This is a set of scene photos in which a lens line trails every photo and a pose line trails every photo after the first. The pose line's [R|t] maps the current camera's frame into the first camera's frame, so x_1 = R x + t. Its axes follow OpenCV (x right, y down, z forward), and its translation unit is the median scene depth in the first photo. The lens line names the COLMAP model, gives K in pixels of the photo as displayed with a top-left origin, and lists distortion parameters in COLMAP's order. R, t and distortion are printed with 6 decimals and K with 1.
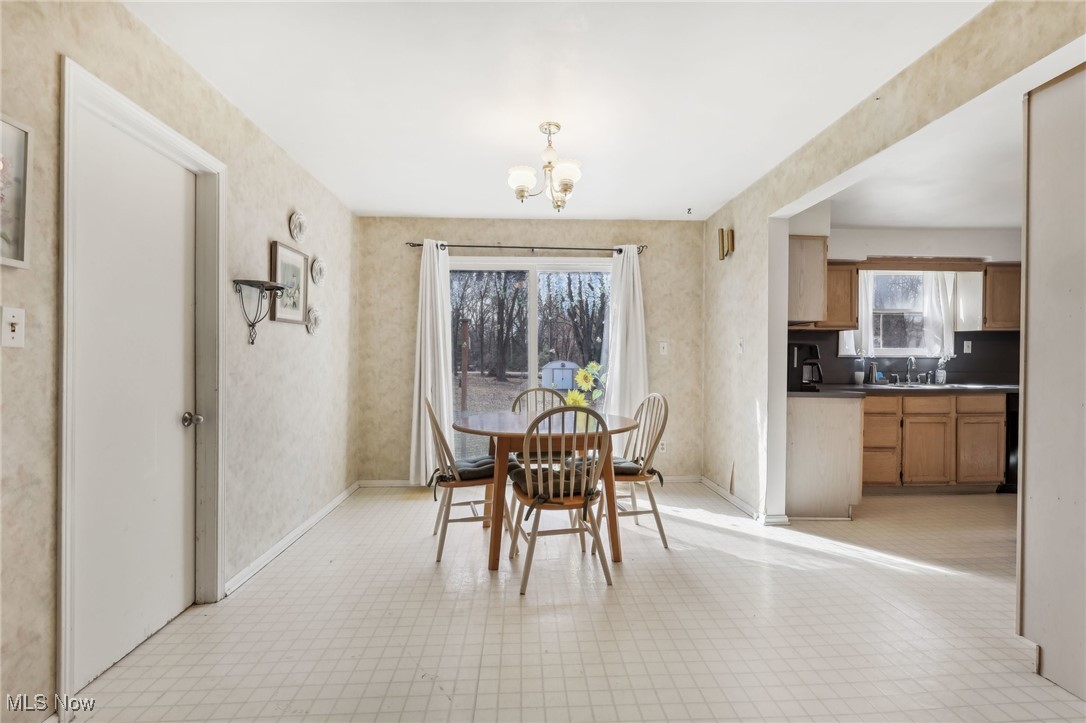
lens RADIAL K [[504.7, 0, 545.9], [0, 504.7, 359.4], [0, 0, 1]] dist [-0.002968, 0.001209]
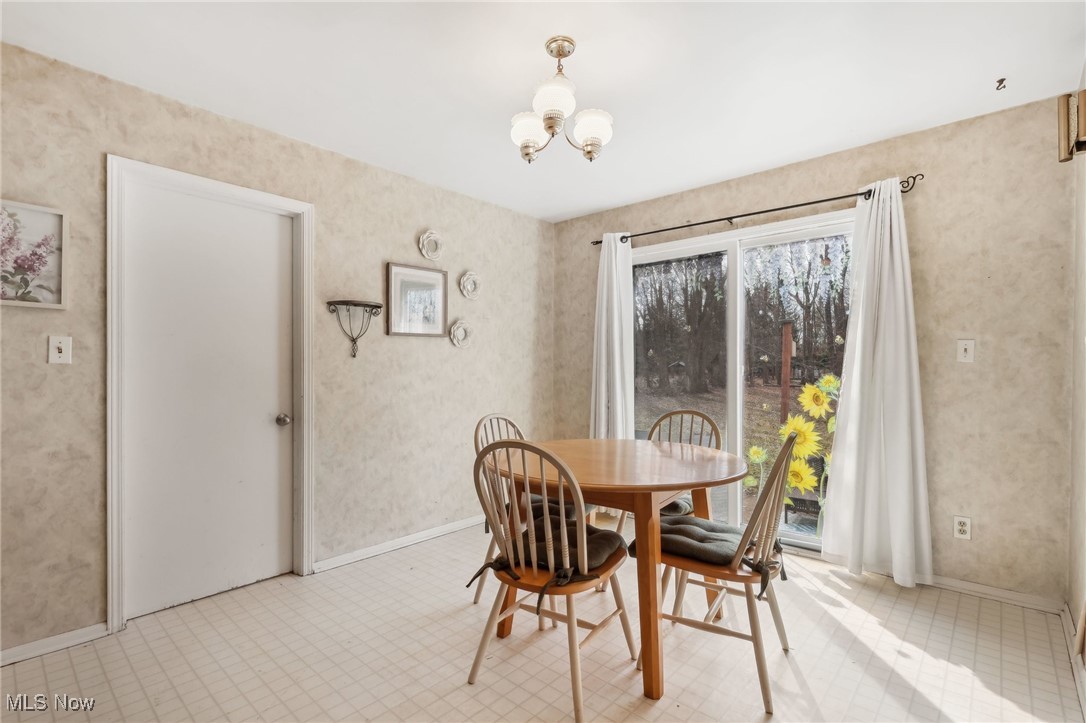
lens RADIAL K [[504.7, 0, 541.1], [0, 504.7, 370.3], [0, 0, 1]] dist [-0.002968, 0.001209]
pose [[0.712286, 0.002676, -0.701884, 0.327295], [0.000126, 0.999992, 0.003941, -0.003212], [0.701890, -0.002895, 0.712280, 0.315530]]
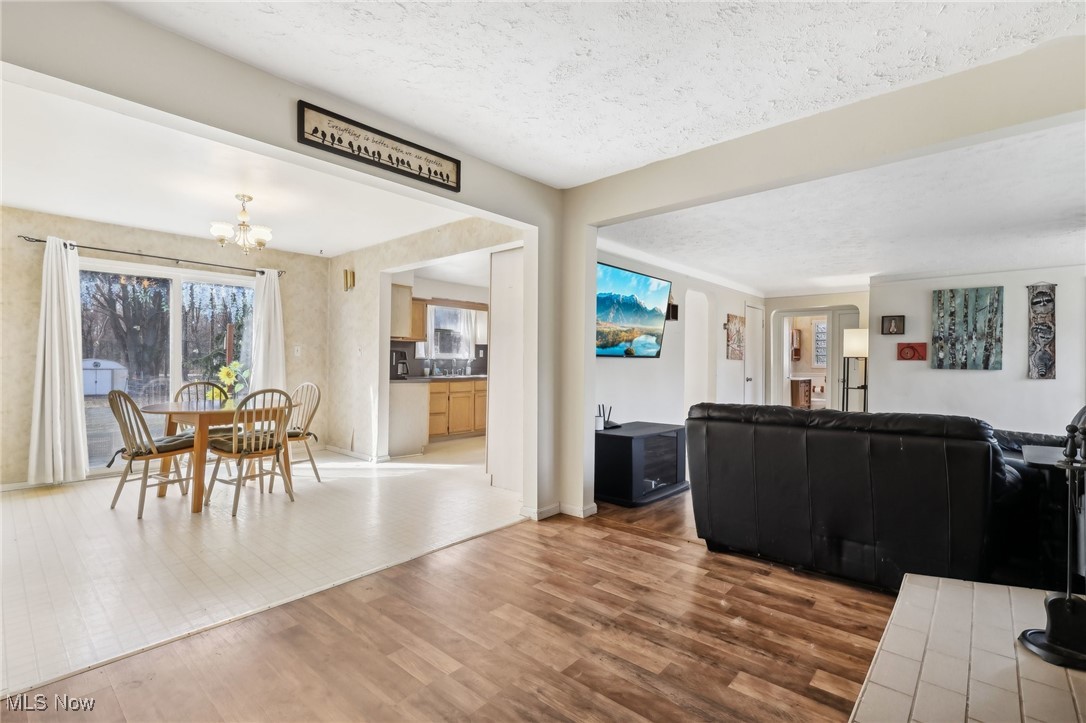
lens RADIAL K [[504.7, 0, 545.8], [0, 504.7, 360.8], [0, 0, 1]] dist [-0.002968, 0.001209]
pose [[0.697599, 0.005294, 0.716469, -0.288449], [-0.008447, 0.999964, 0.000835, -0.003040], [-0.716438, -0.006635, 0.697619, -0.425134]]
